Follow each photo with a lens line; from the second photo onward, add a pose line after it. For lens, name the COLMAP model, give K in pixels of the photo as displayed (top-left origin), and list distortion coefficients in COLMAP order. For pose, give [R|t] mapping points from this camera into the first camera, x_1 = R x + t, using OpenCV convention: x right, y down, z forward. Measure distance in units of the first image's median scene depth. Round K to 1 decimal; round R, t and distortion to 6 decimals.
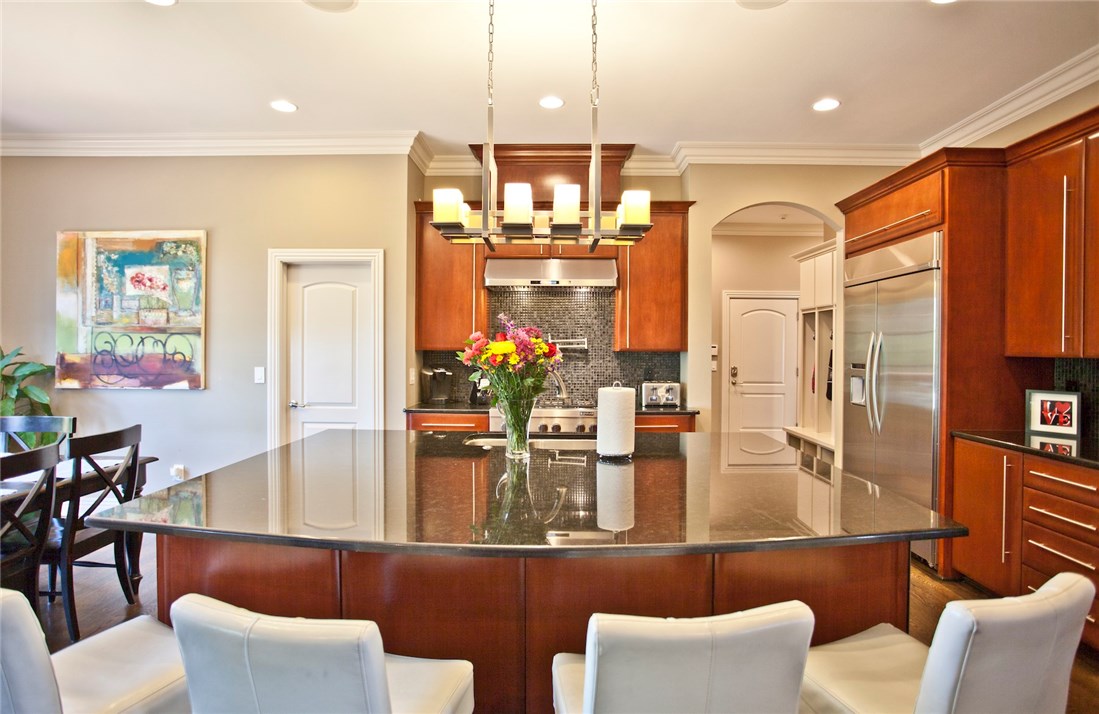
lens RADIAL K [[575.1, 0, 547.9], [0, 575.1, 351.7], [0, 0, 1]] dist [-0.004030, -0.000270]
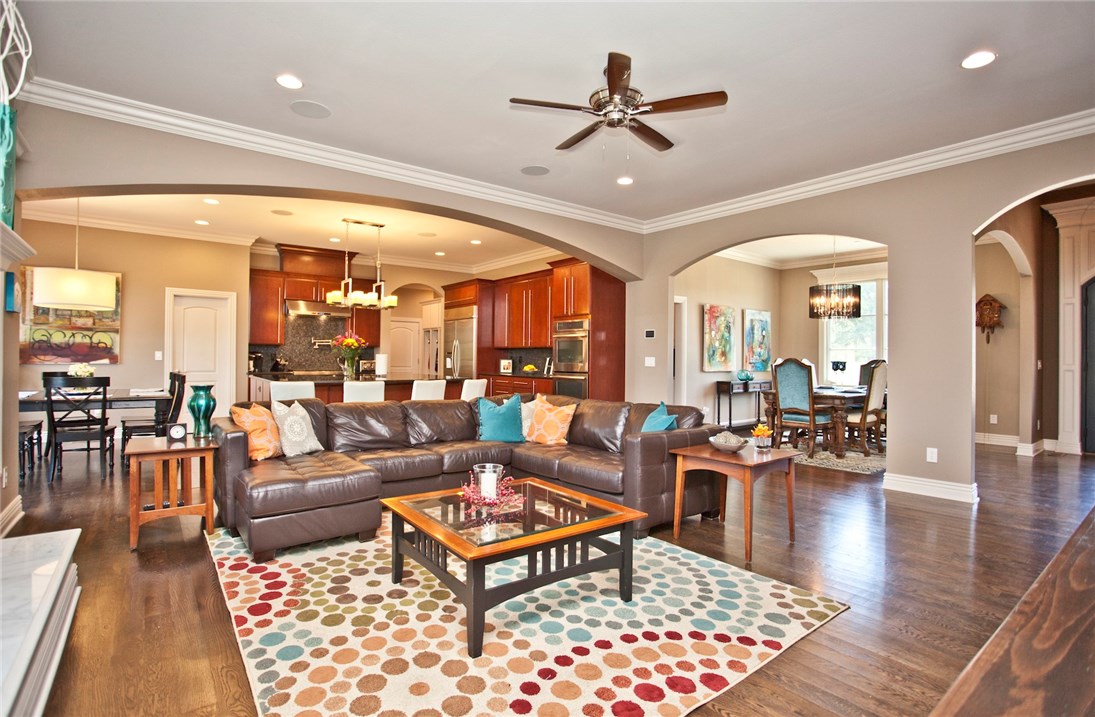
lens RADIAL K [[537.8, 0, 550.9], [0, 537.8, 357.9], [0, 0, 1]] dist [-0.032385, 0.001792]
pose [[0.770390, 0.000806, 0.637573, -0.607163], [0.000705, 0.999998, -0.002115, 0.052401], [-0.637573, 0.002079, 0.770387, -1.078394]]
